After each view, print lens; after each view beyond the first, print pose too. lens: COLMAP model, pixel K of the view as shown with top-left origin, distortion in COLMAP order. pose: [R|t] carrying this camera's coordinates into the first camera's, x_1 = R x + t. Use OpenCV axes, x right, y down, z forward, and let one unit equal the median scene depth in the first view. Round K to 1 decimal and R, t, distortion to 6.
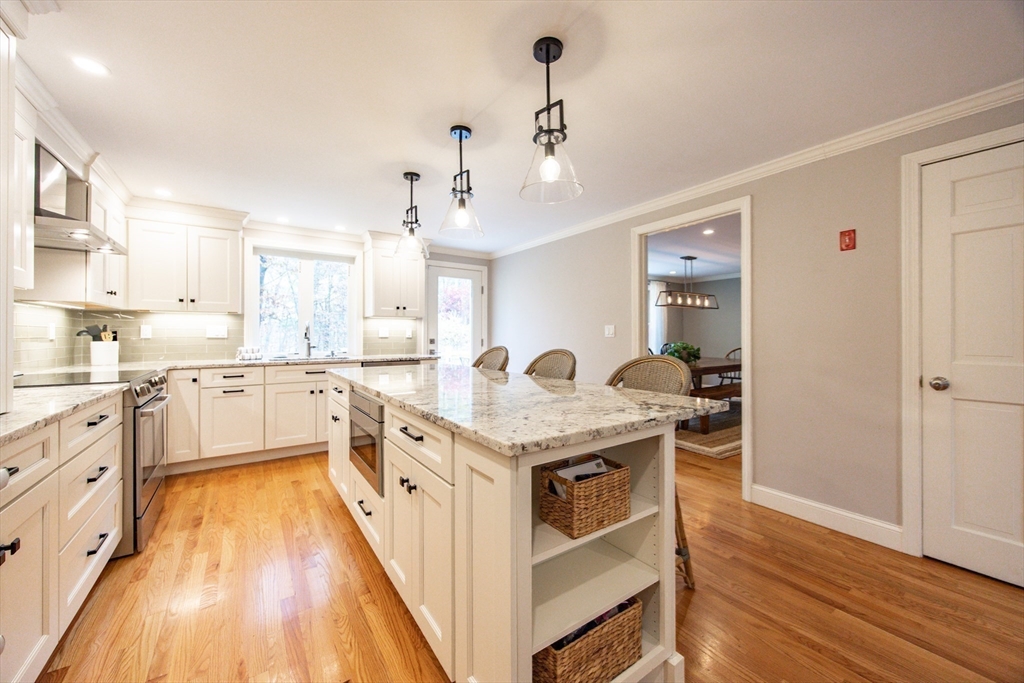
lens RADIAL K [[389.2, 0, 514.7], [0, 389.2, 334.3], [0, 0, 1]] dist [-0.002192, 0.000206]
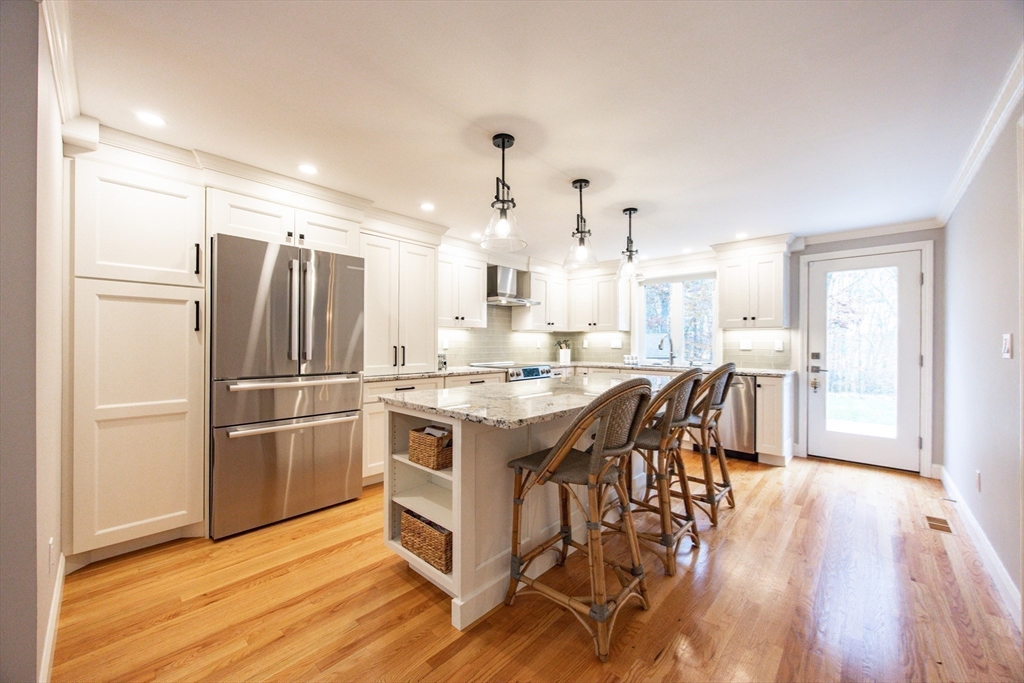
lens RADIAL K [[389.2, 0, 515.8], [0, 389.2, 343.6], [0, 0, 1]] dist [-0.002192, 0.000206]
pose [[0.219674, 0.003695, -0.975566, 0.488117], [-0.003387, 0.999990, 0.003025, -0.008509], [0.975568, 0.002640, 0.219684, 0.256095]]
